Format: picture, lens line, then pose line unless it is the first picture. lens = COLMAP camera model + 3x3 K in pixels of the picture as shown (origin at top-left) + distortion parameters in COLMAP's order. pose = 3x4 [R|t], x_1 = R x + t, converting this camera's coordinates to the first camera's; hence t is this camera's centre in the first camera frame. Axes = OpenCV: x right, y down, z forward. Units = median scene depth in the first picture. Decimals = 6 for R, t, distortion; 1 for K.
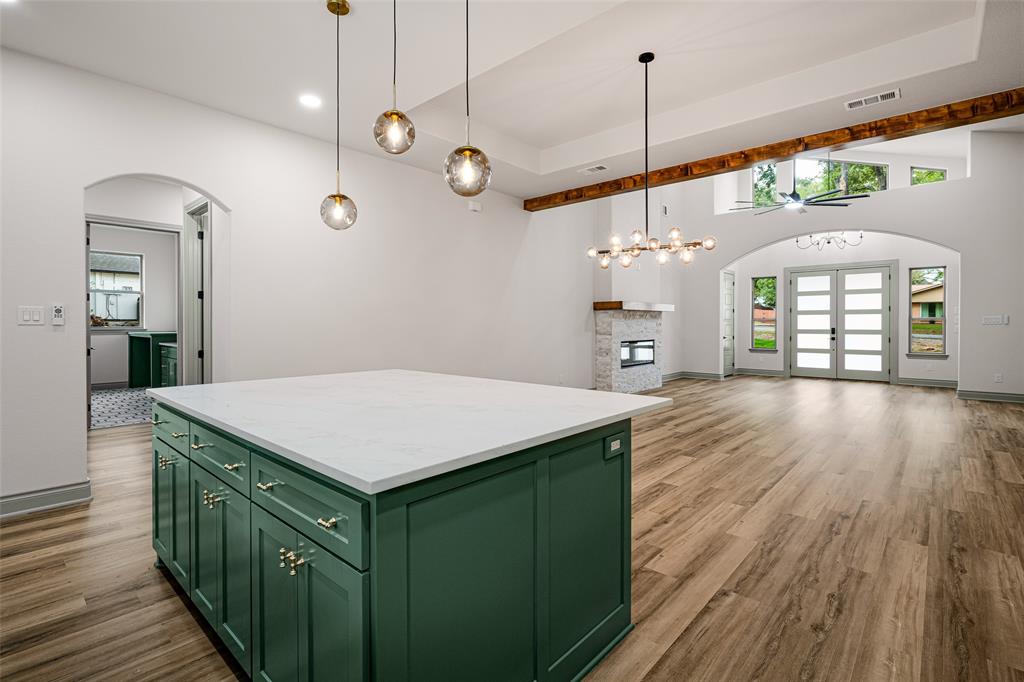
lens RADIAL K [[469.2, 0, 527.9], [0, 469.2, 324.2], [0, 0, 1]] dist [-0.002706, -0.000131]
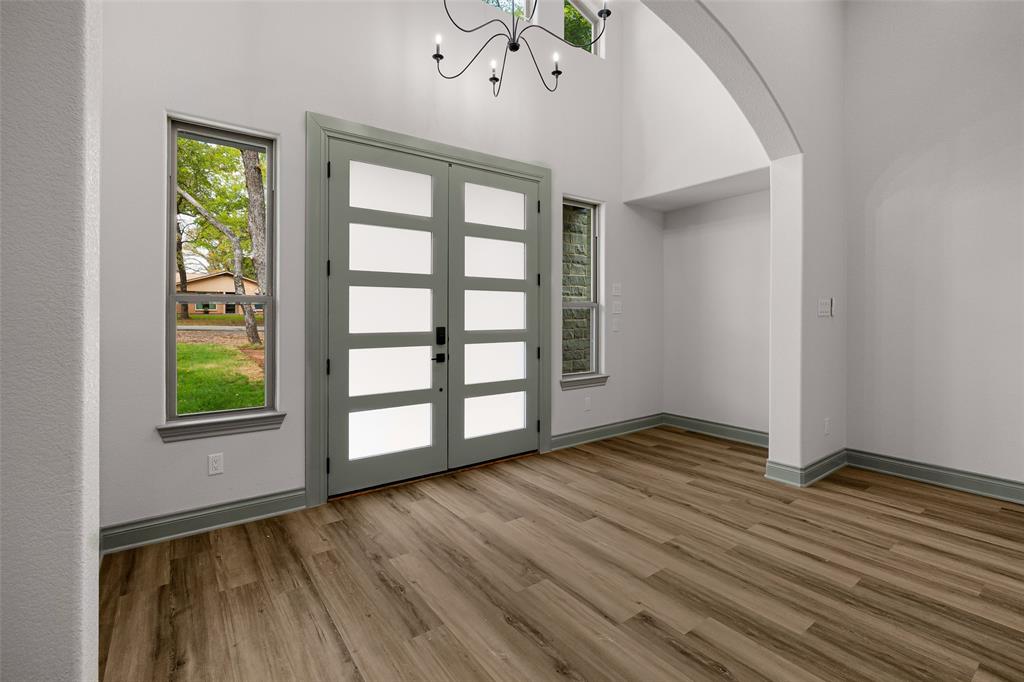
lens RADIAL K [[472.9, 0, 512.3], [0, 472.9, 312.8], [0, 0, 1]] dist [-0.003932, 0.000275]
pose [[0.218705, 0.003627, 0.975784, 0.320607], [-0.000916, 0.999993, -0.003512, -0.001631], [-0.975791, -0.000126, 0.218707, 0.872193]]
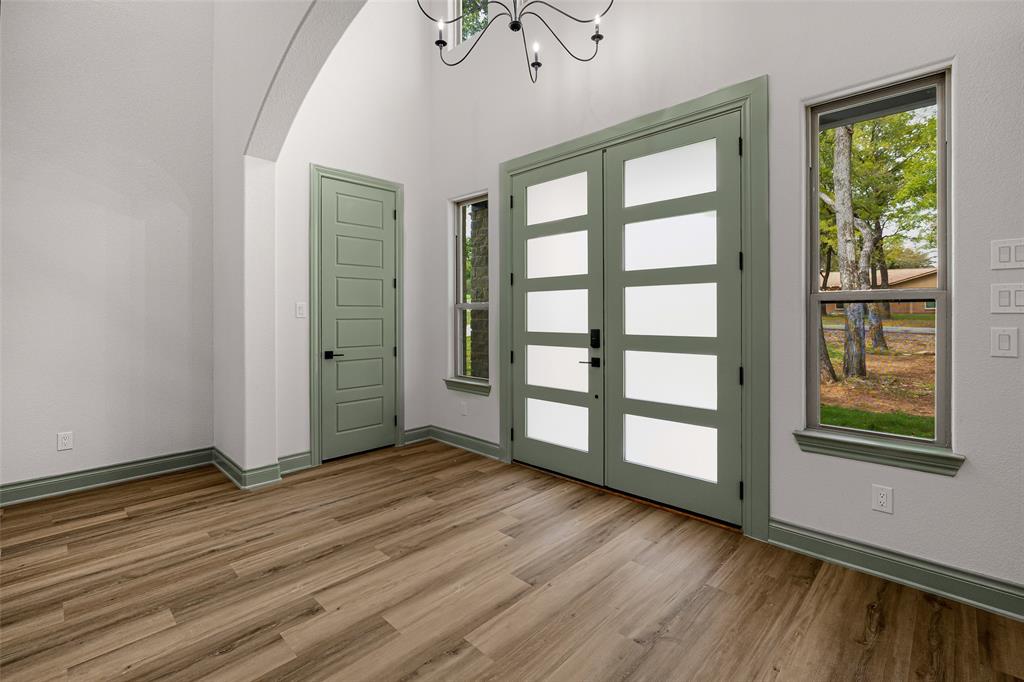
lens RADIAL K [[472.9, 0, 512.3], [0, 472.9, 312.8], [0, 0, 1]] dist [-0.003932, 0.000275]
pose [[0.996957, -0.003592, -0.077873, 0.620298], [0.003353, 0.999989, -0.003201, -0.002679], [0.077883, 0.002930, 0.996958, 0.669033]]
